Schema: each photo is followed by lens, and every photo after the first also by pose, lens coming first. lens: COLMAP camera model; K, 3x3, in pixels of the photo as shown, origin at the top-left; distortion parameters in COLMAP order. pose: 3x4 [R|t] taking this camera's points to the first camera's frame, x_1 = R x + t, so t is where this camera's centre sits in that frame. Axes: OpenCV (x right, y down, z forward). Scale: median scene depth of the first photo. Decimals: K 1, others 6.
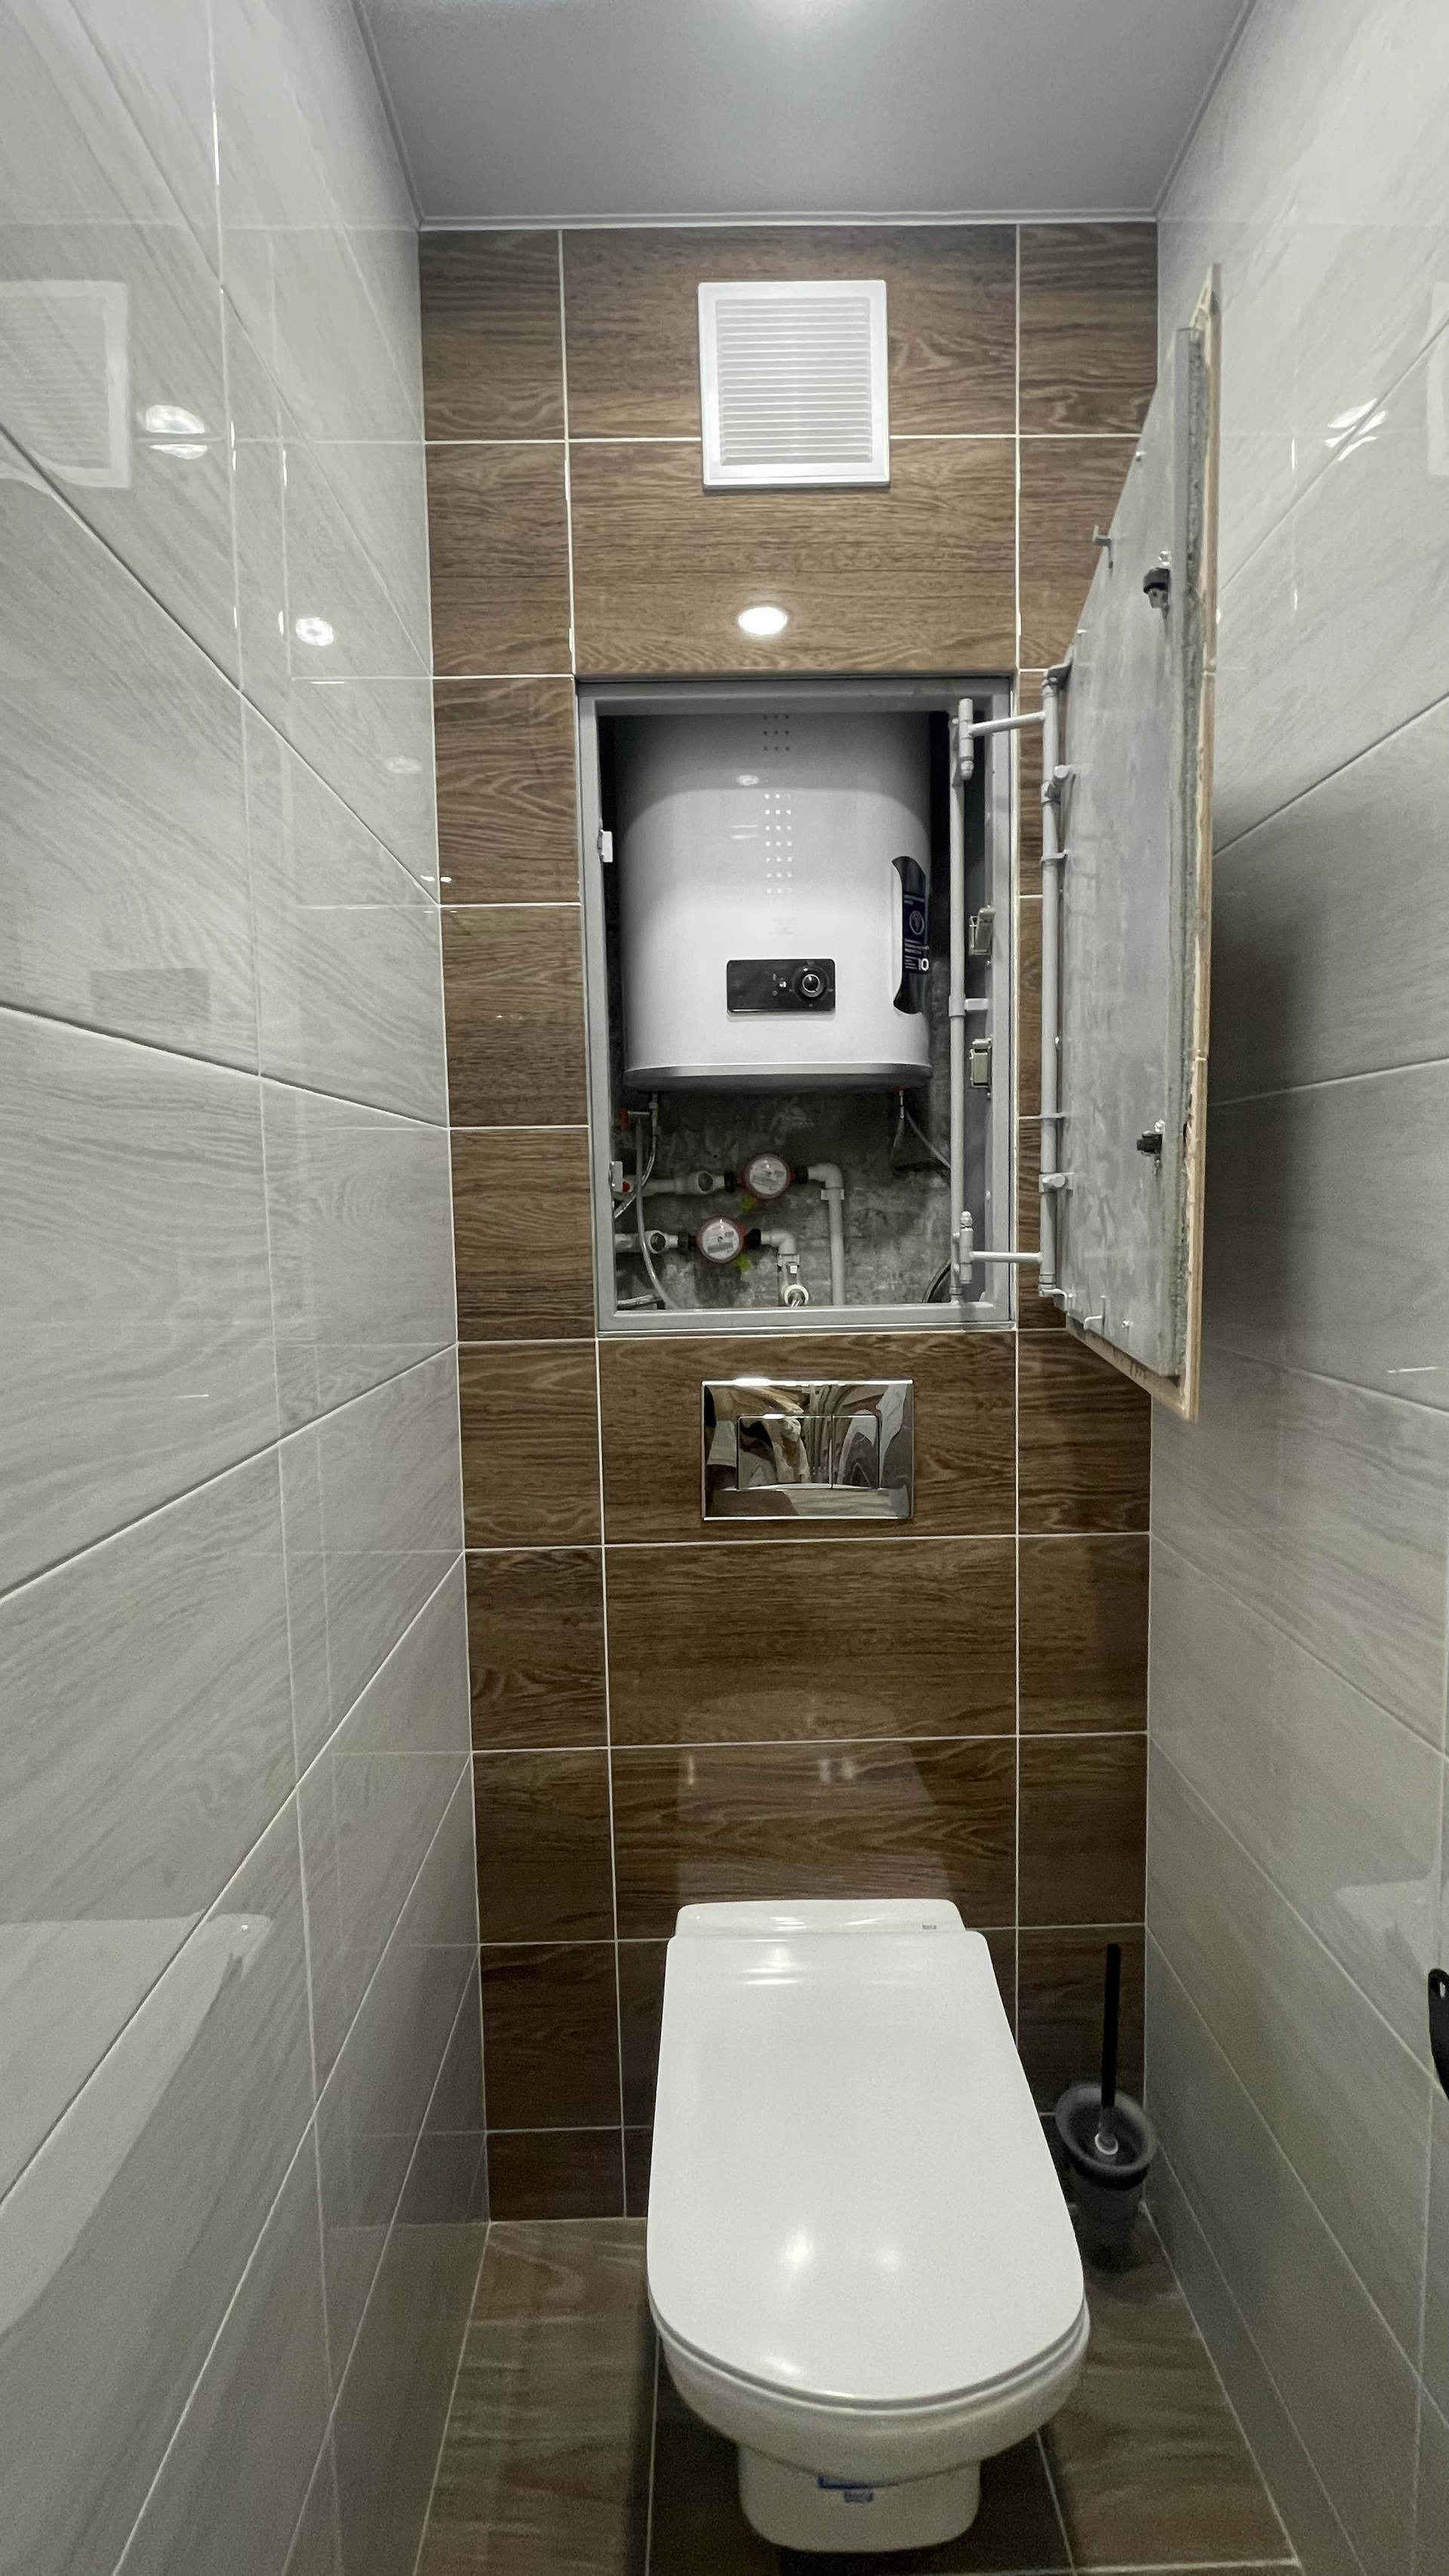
lens RADIAL K [[1034.4, 0, 719.3], [0, 1034.4, 1293.0], [0, 0, 1]] dist [-0.002631, 0.000228]
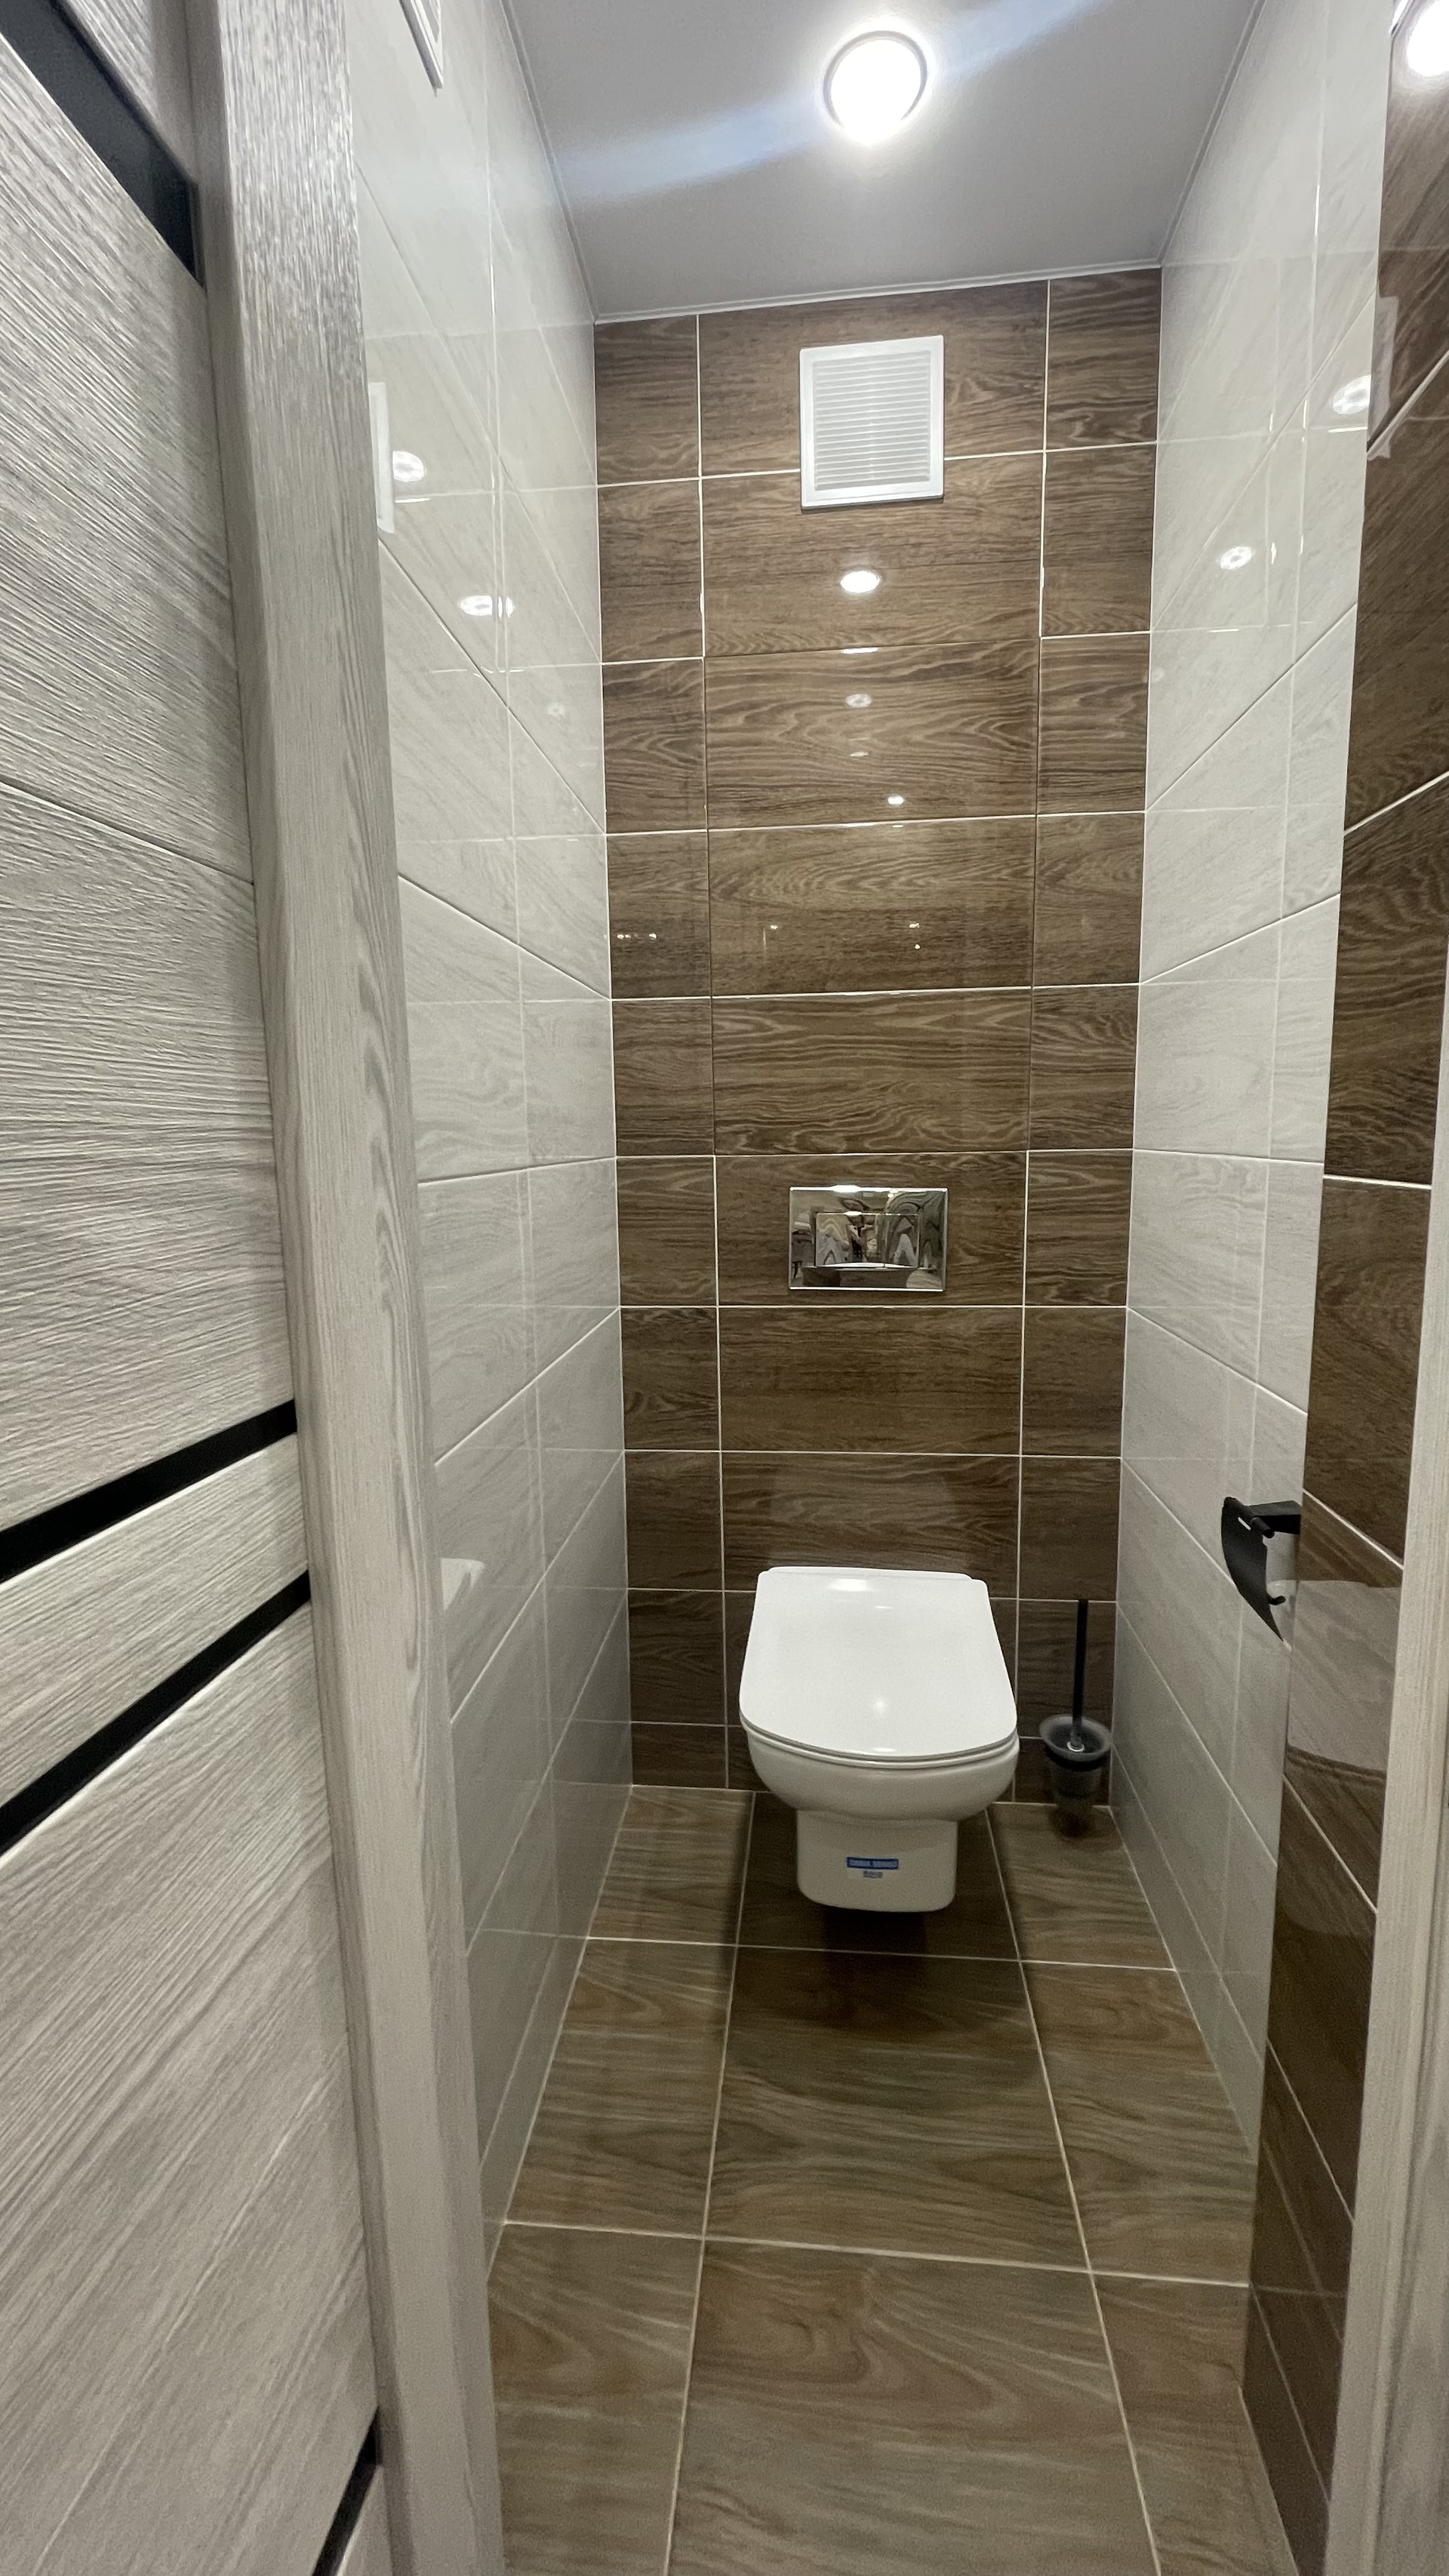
lens RADIAL K [[1034.4, 0, 723.3], [0, 1034.4, 1302.2], [0, 0, 1]] dist [-0.002631, 0.000228]
pose [[0.994387, 0.019760, -0.103941, 0.040353], [-0.012123, 0.997214, 0.073601, 0.138505], [0.105106, -0.071928, 0.991856, -0.382926]]
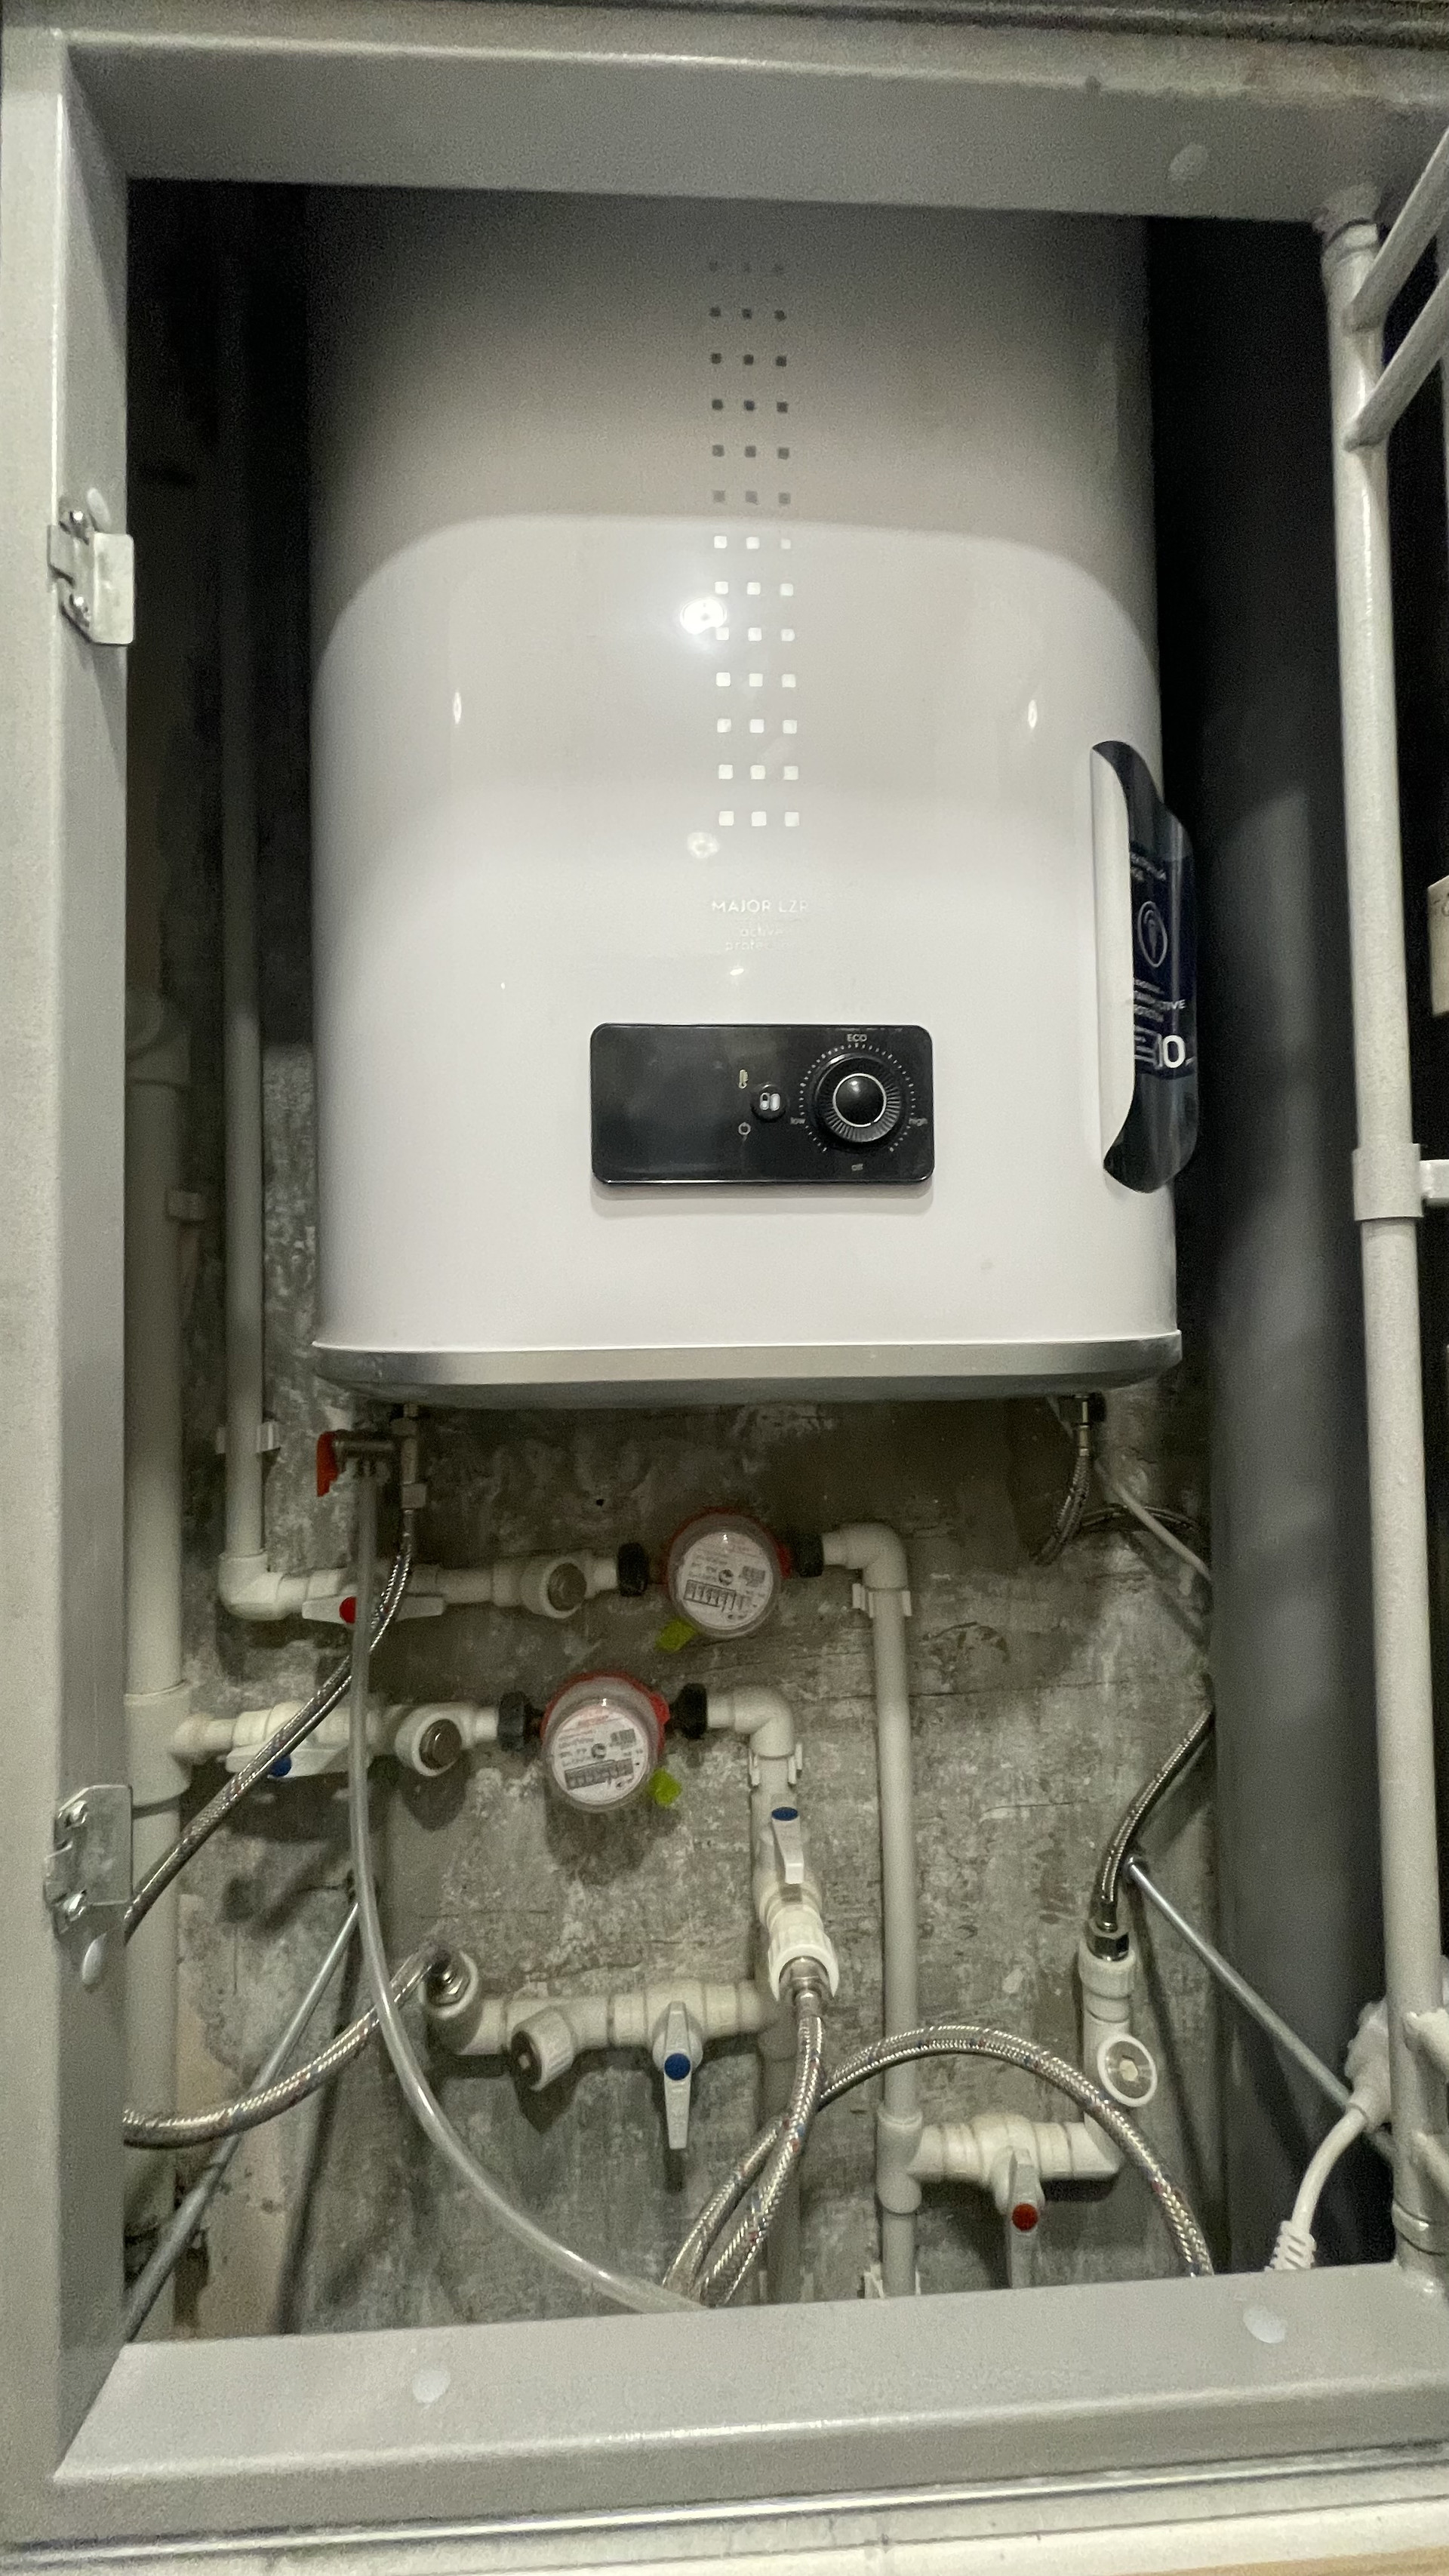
lens RADIAL K [[1034.4, 0, 734.9], [0, 1034.4, 1275.4], [0, 0, 1]] dist [-0.002631, 0.000228]
pose [[0.998580, 0.005853, 0.052942, 0.032323], [0.000776, 0.992240, -0.124336, -0.196236], [-0.053259, 0.124201, 0.990827, 0.659744]]
